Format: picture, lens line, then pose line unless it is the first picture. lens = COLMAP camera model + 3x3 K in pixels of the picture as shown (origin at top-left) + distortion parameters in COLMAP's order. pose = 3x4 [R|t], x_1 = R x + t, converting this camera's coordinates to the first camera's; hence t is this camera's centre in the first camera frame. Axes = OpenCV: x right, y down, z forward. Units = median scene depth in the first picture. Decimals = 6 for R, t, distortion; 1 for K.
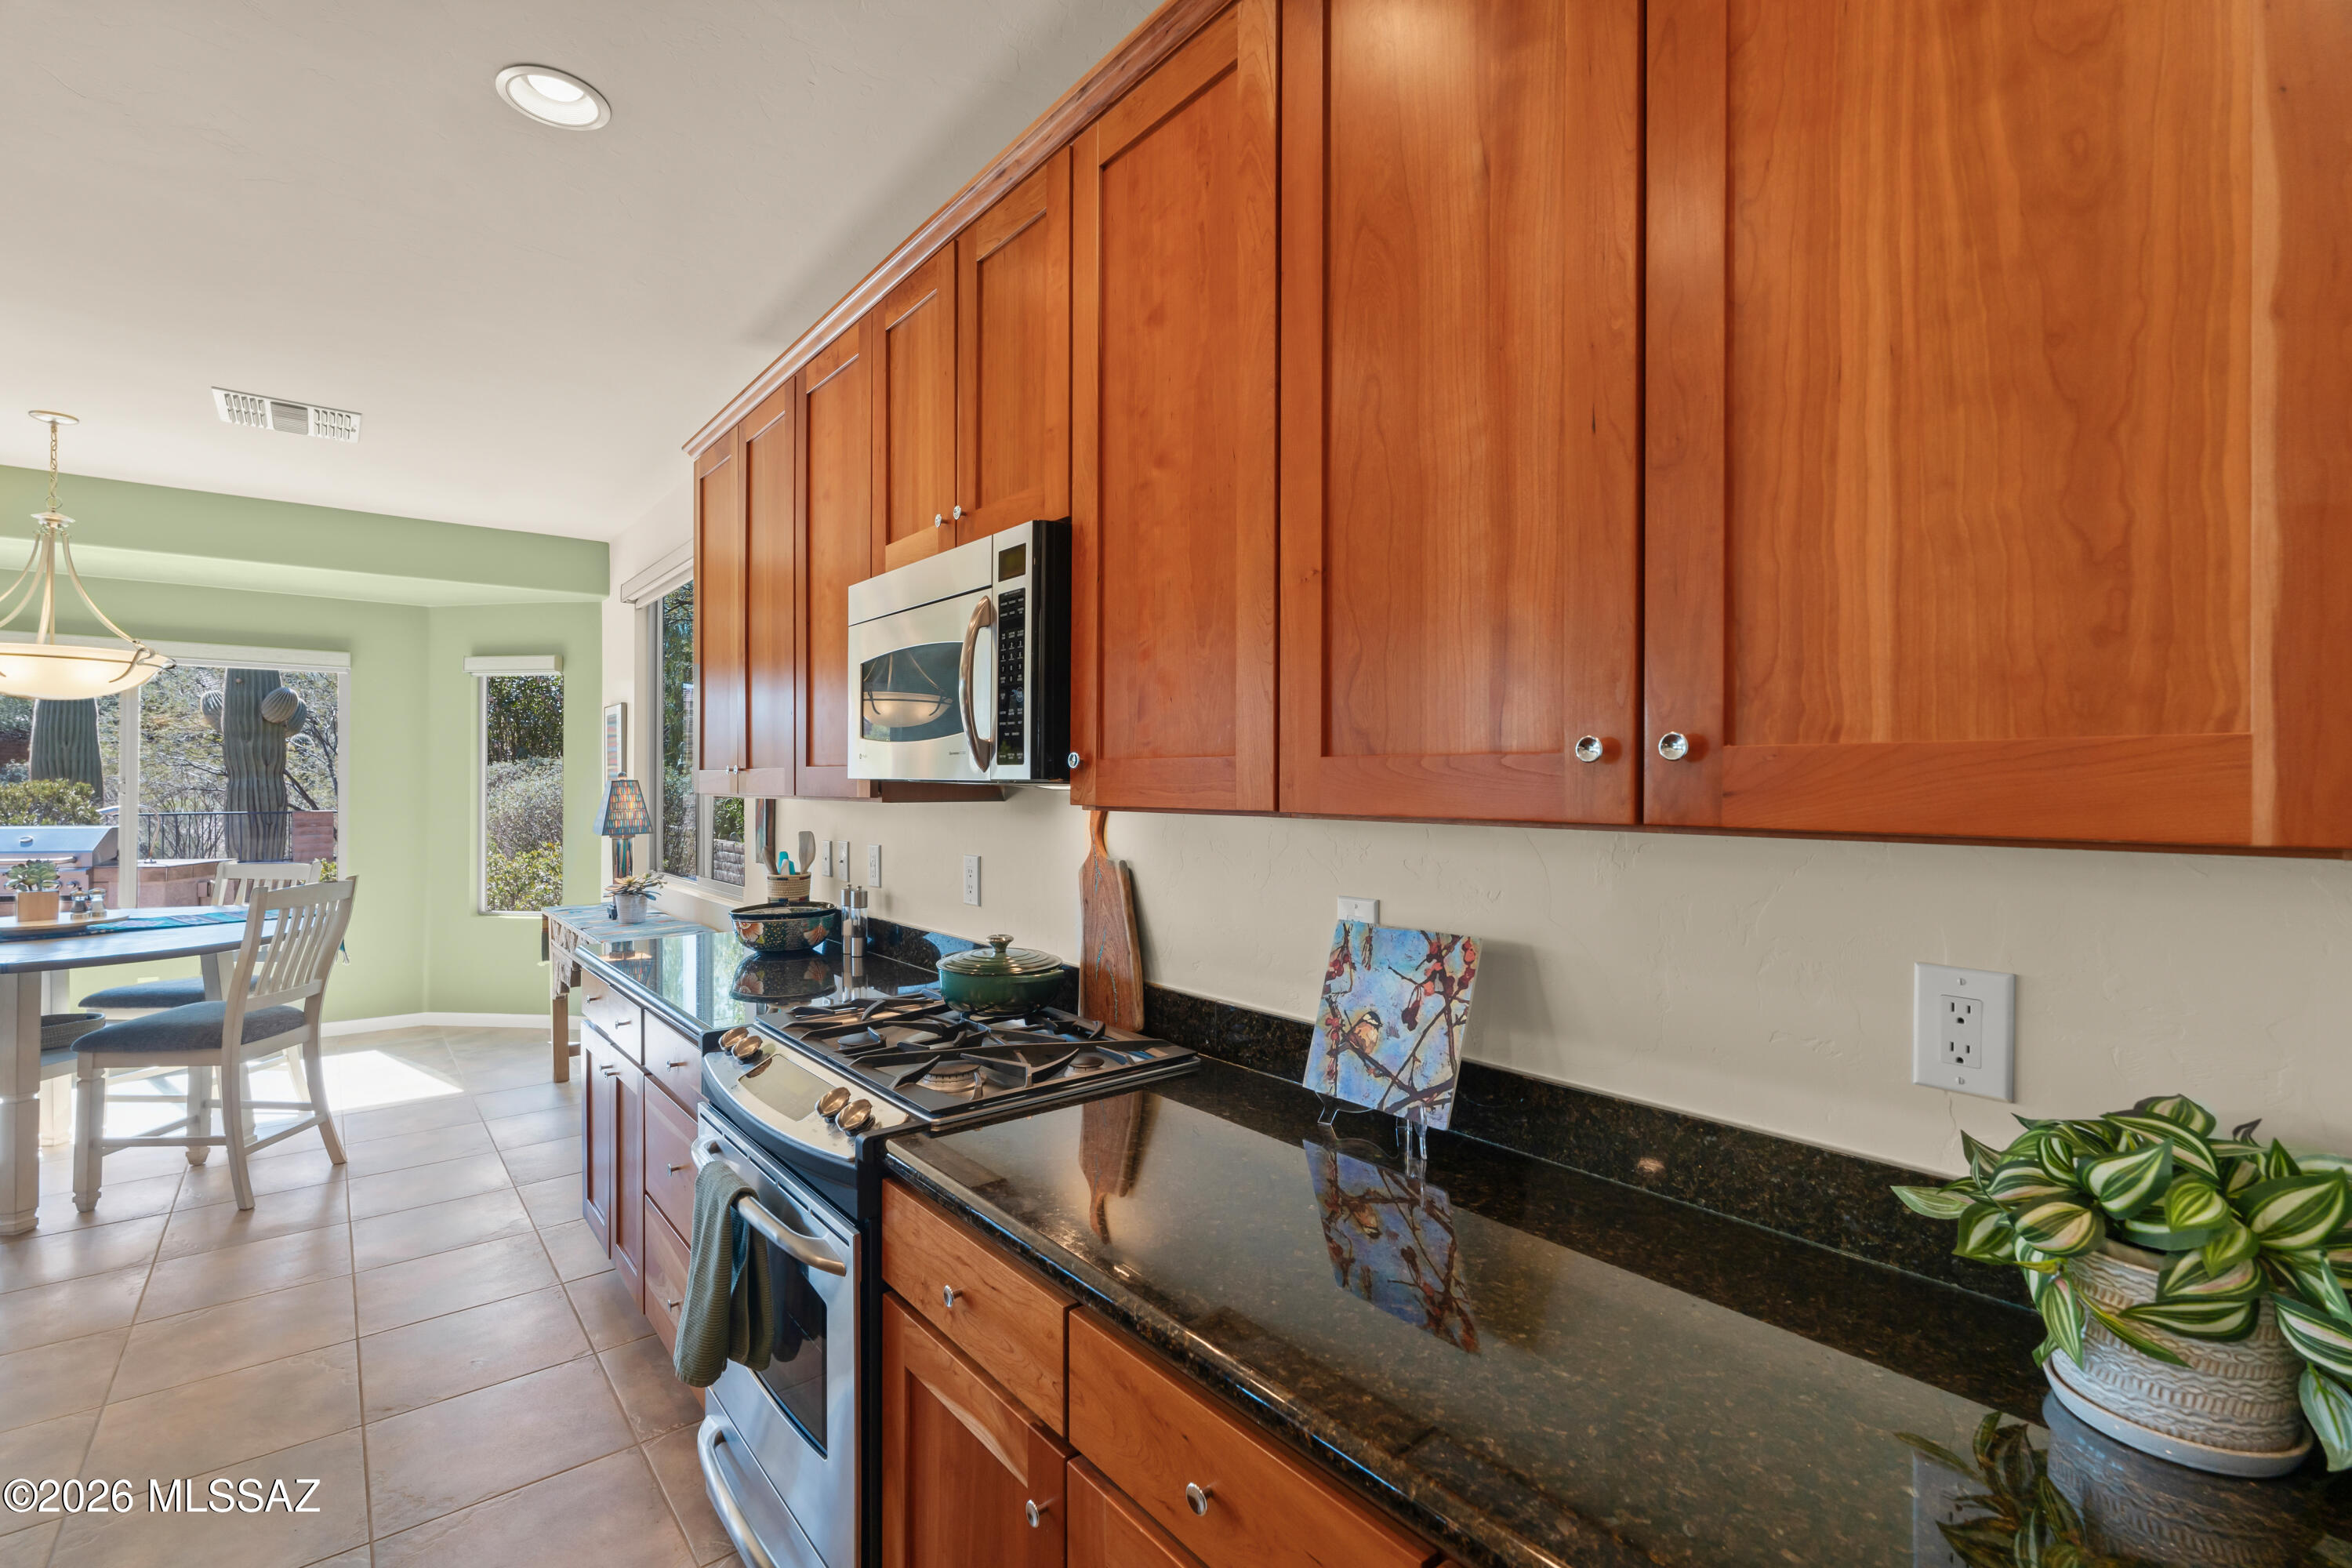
lens RADIAL K [[1049.6, 0, 1168.9], [0, 1049.6, 781.5], [0, 0, 1]] dist [0.001330, -0.000596]
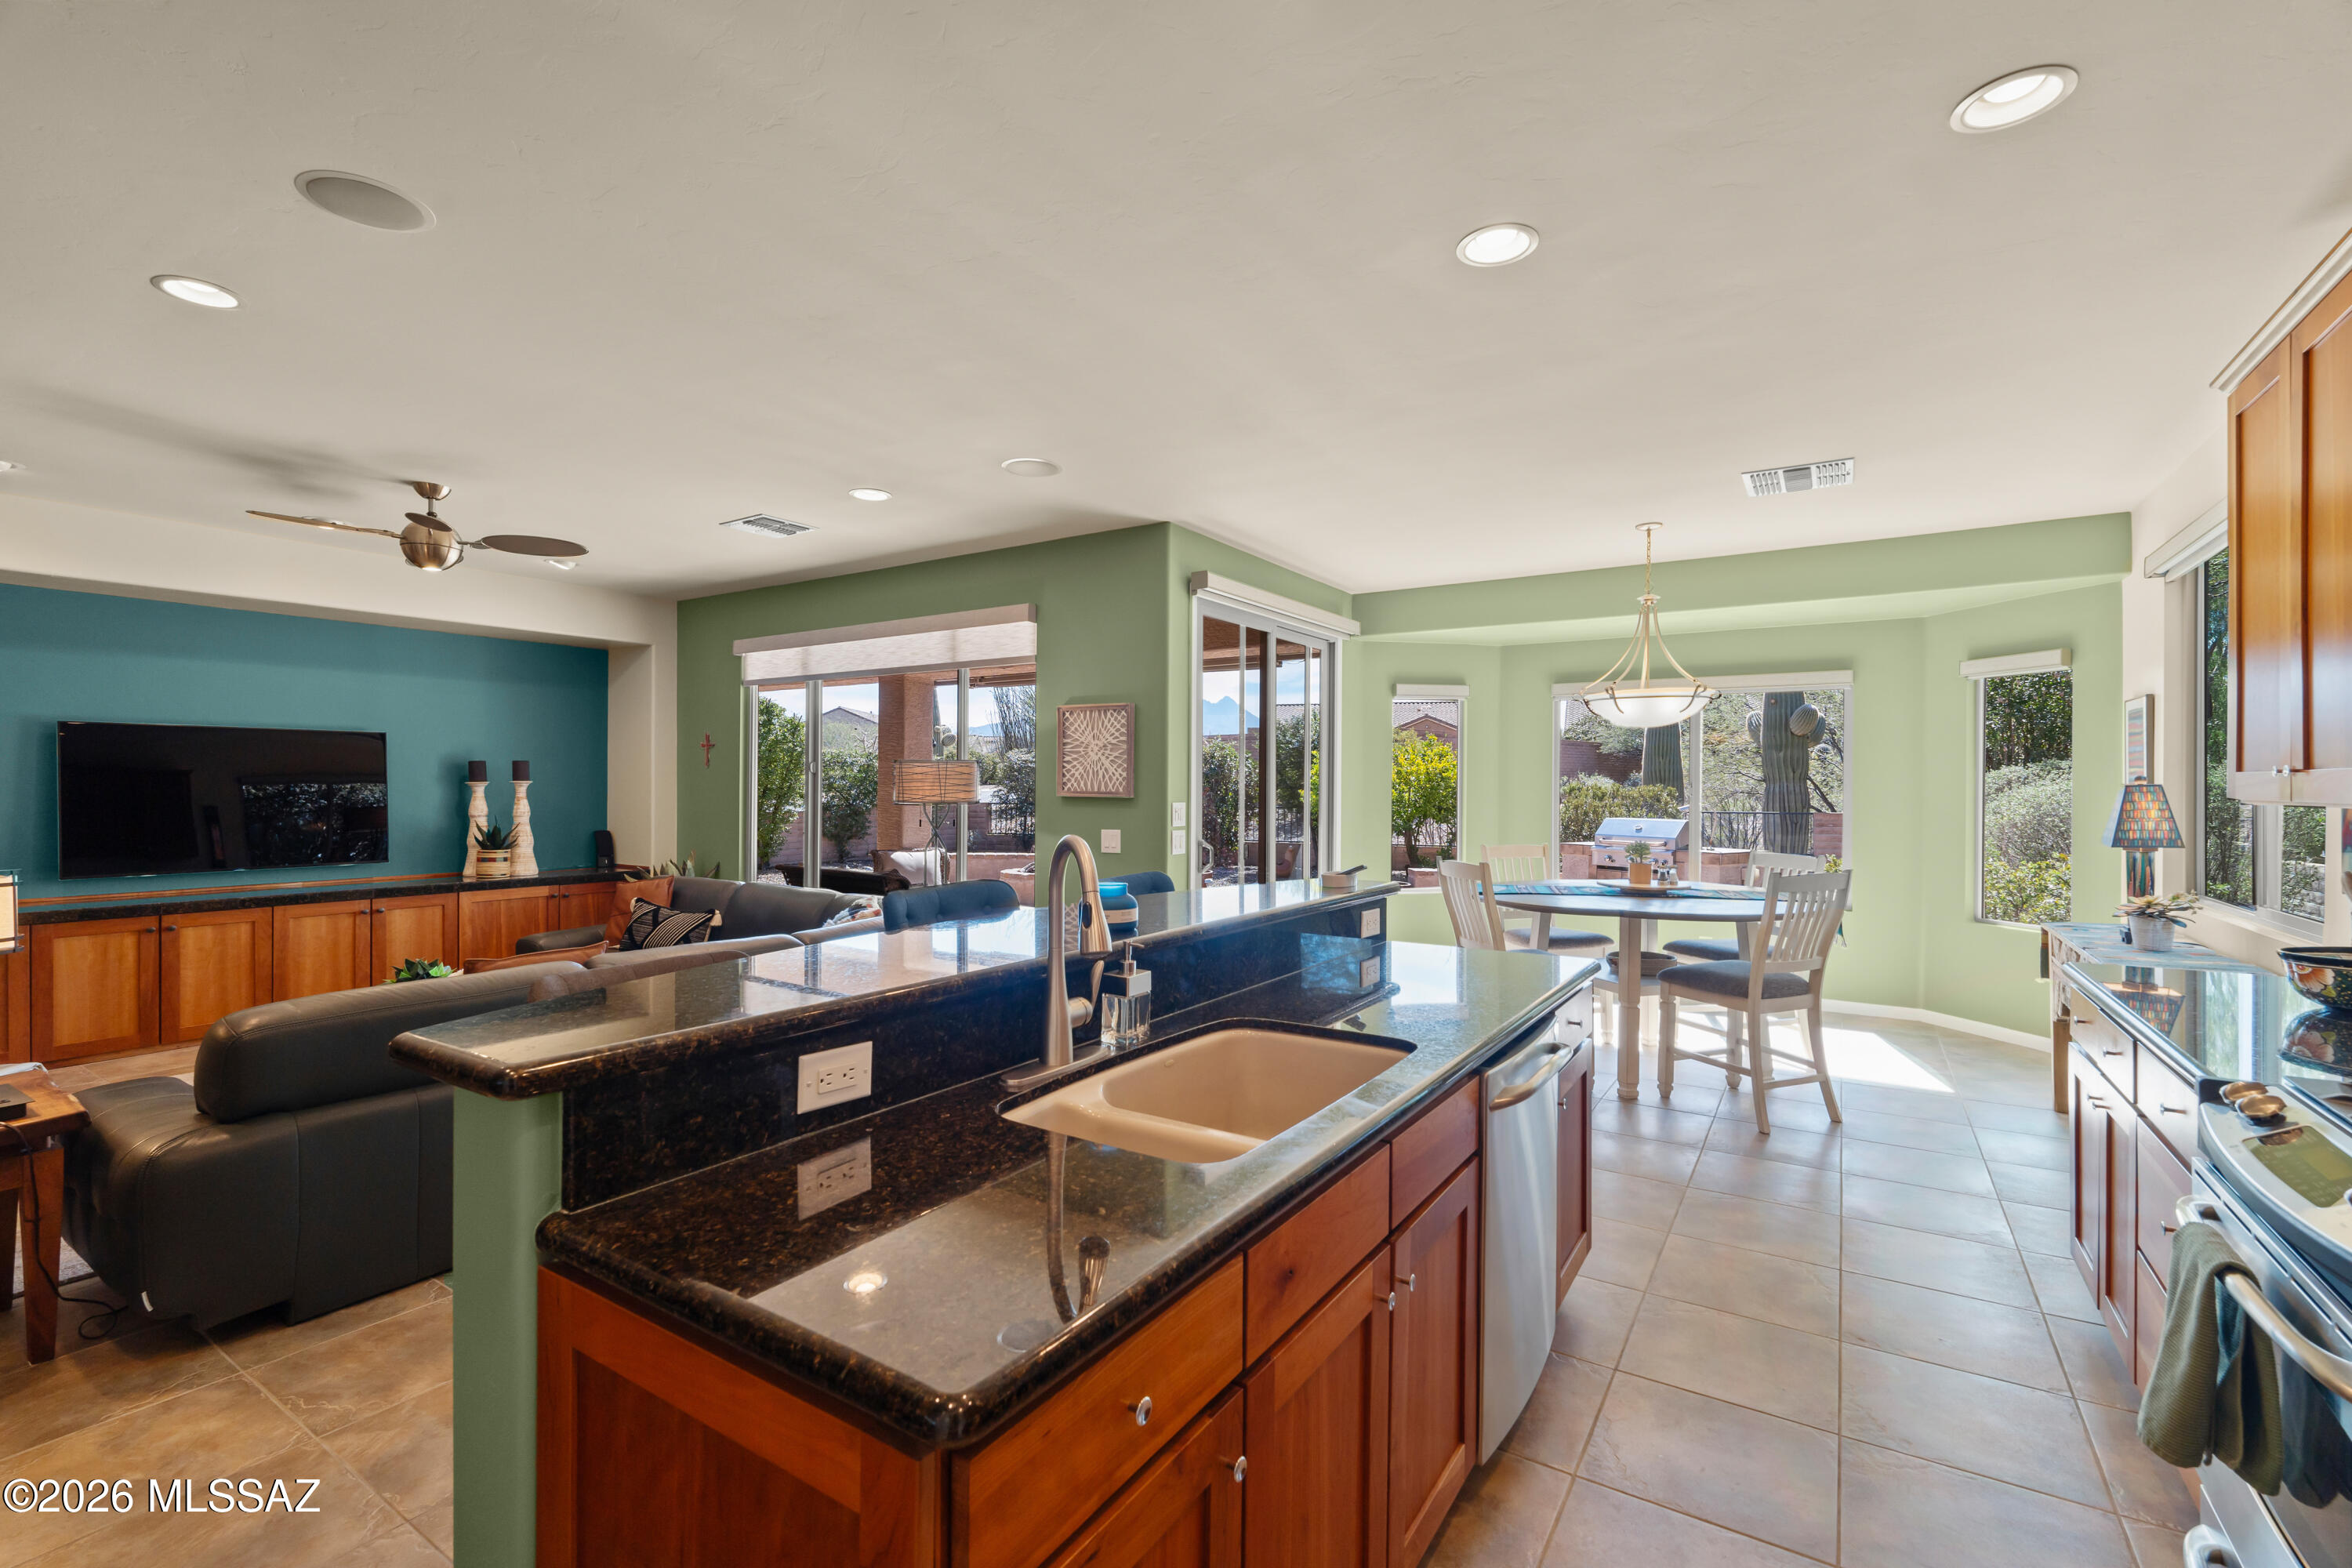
lens RADIAL K [[1049.6, 0, 1186.1], [0, 1049.6, 782.9], [0, 0, 1]] dist [0.001330, -0.000596]
pose [[0.324966, -0.002164, -0.945723, 0.059235], [-0.001568, 0.999995, -0.002827, 0.001412], [0.945724, 0.002401, 0.324961, -0.037527]]
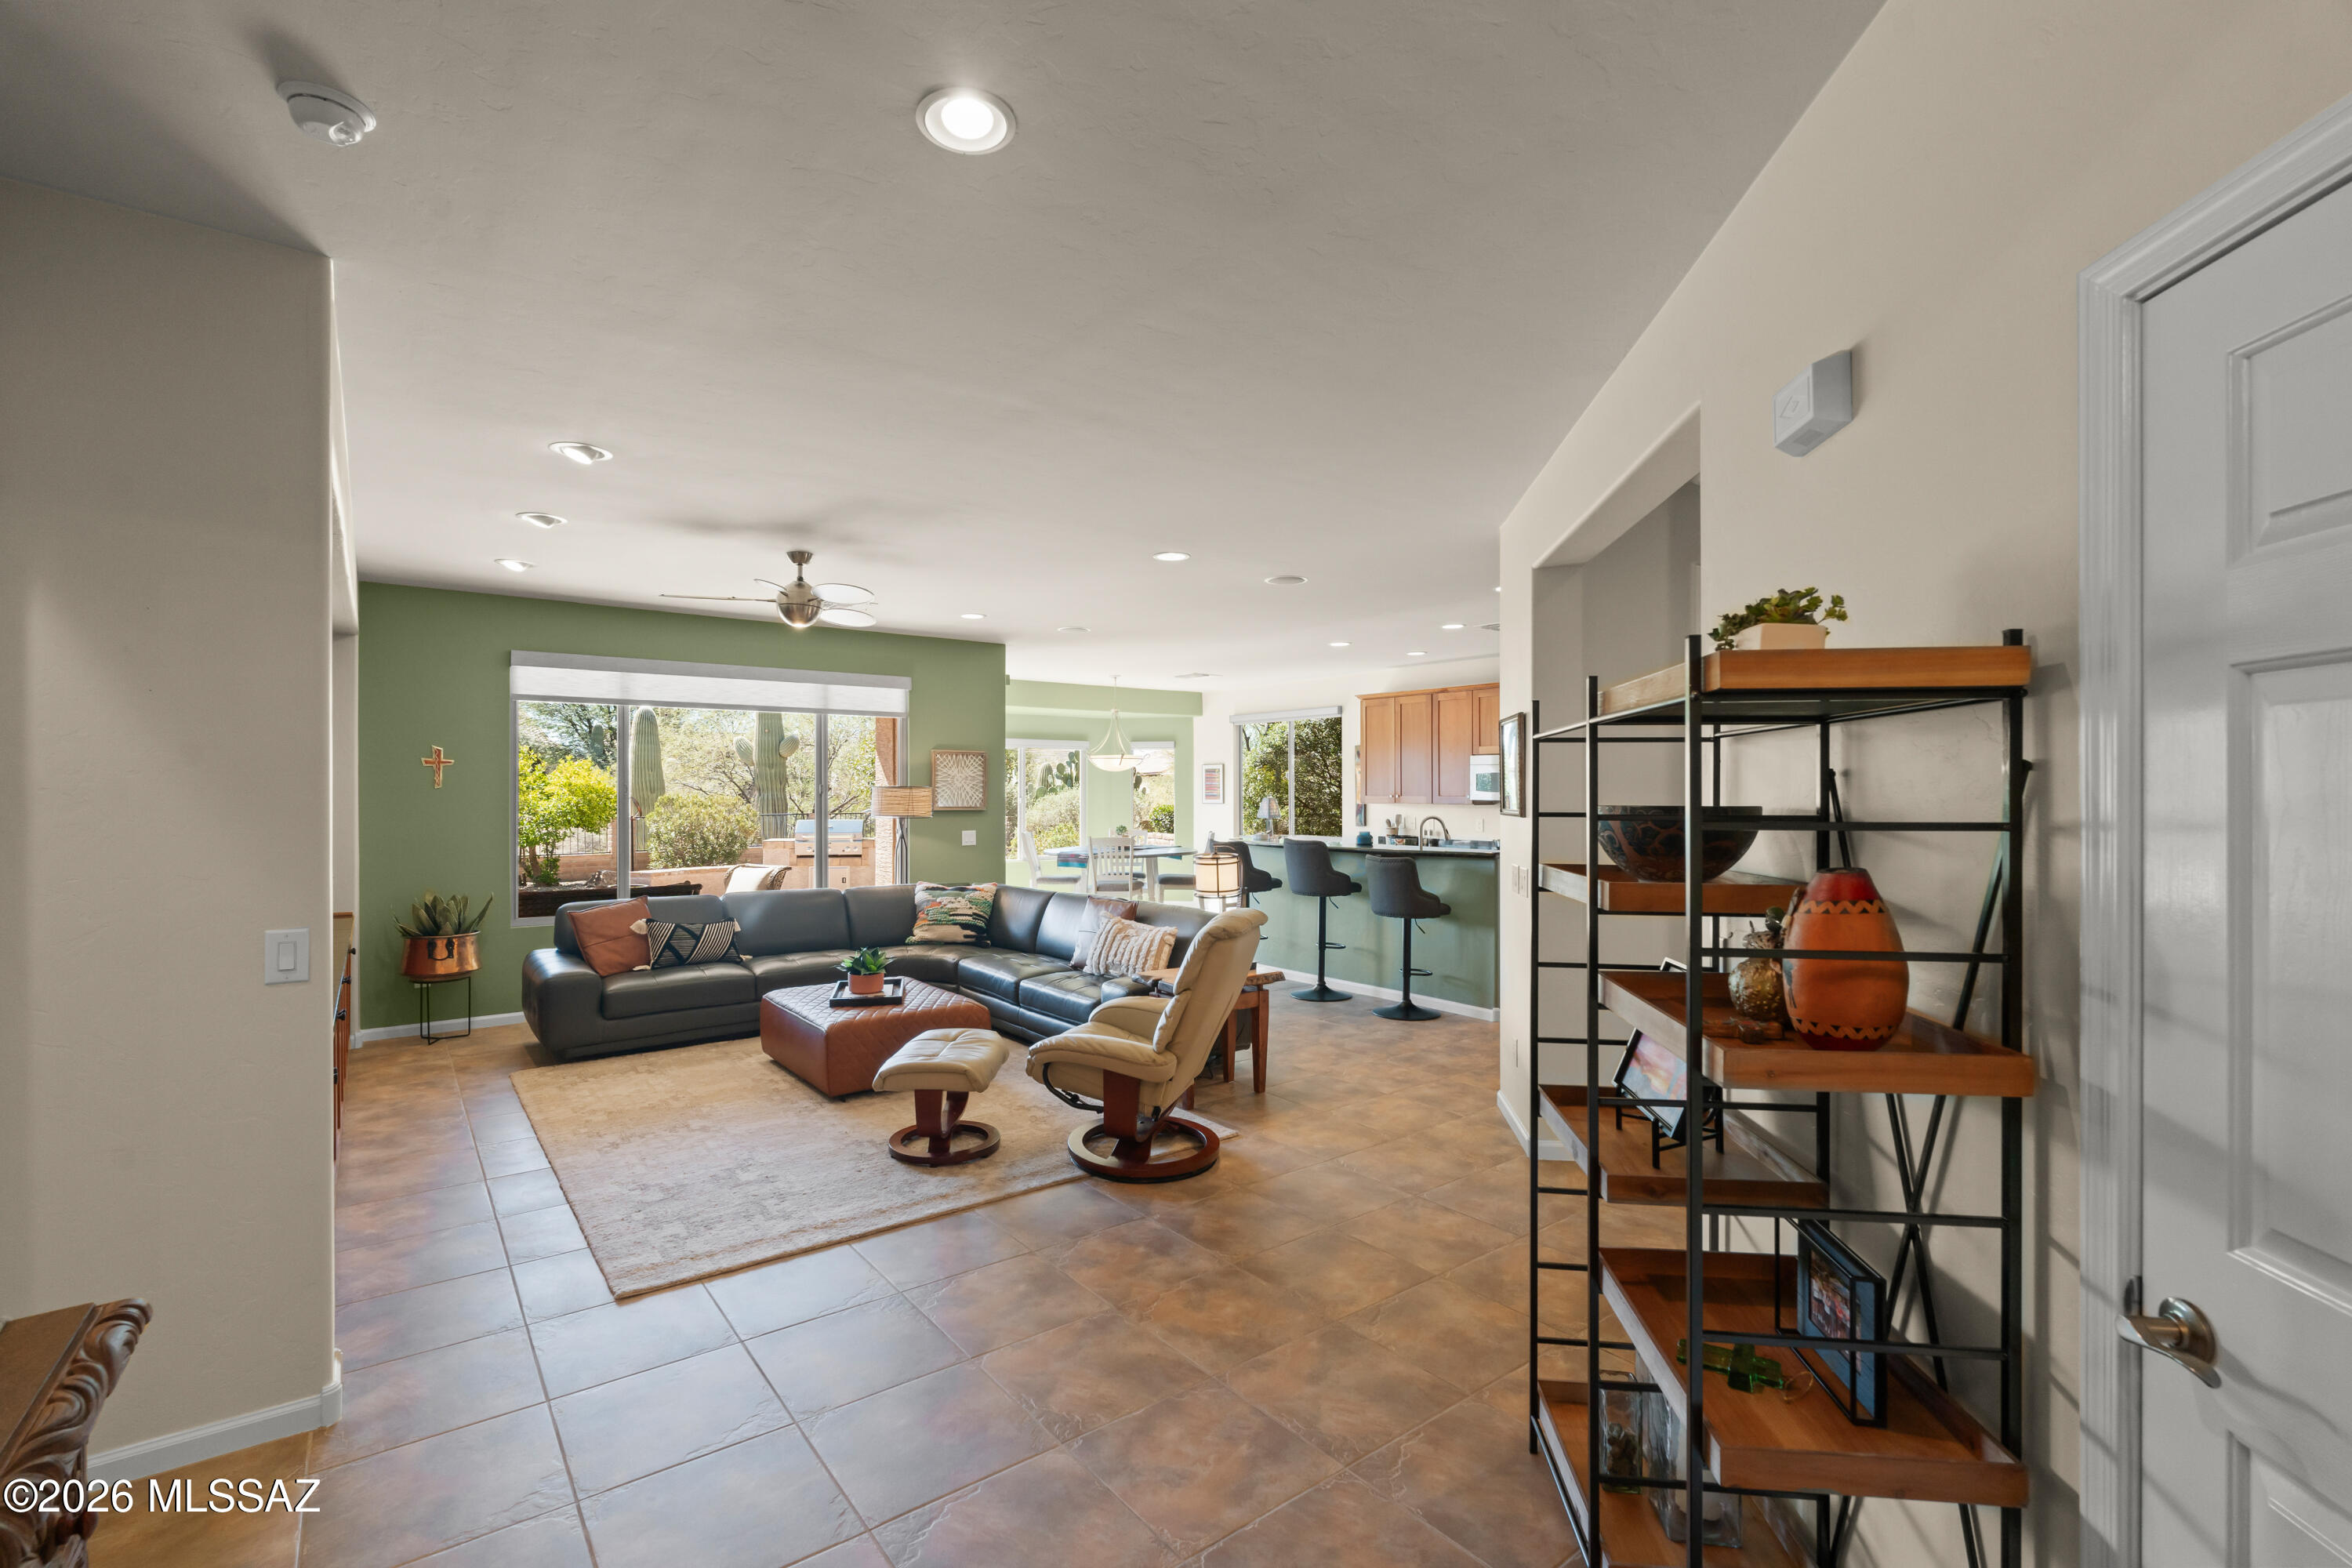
lens RADIAL K [[1049.6, 0, 1168.8], [0, 1049.6, 788.5], [0, 0, 1]] dist [0.001330, -0.000596]
pose [[0.999718, -0.005672, -0.023066, -0.838682], [0.005652, 0.999984, -0.000955, -0.023684], [0.023071, 0.000824, 0.999733, -1.857477]]
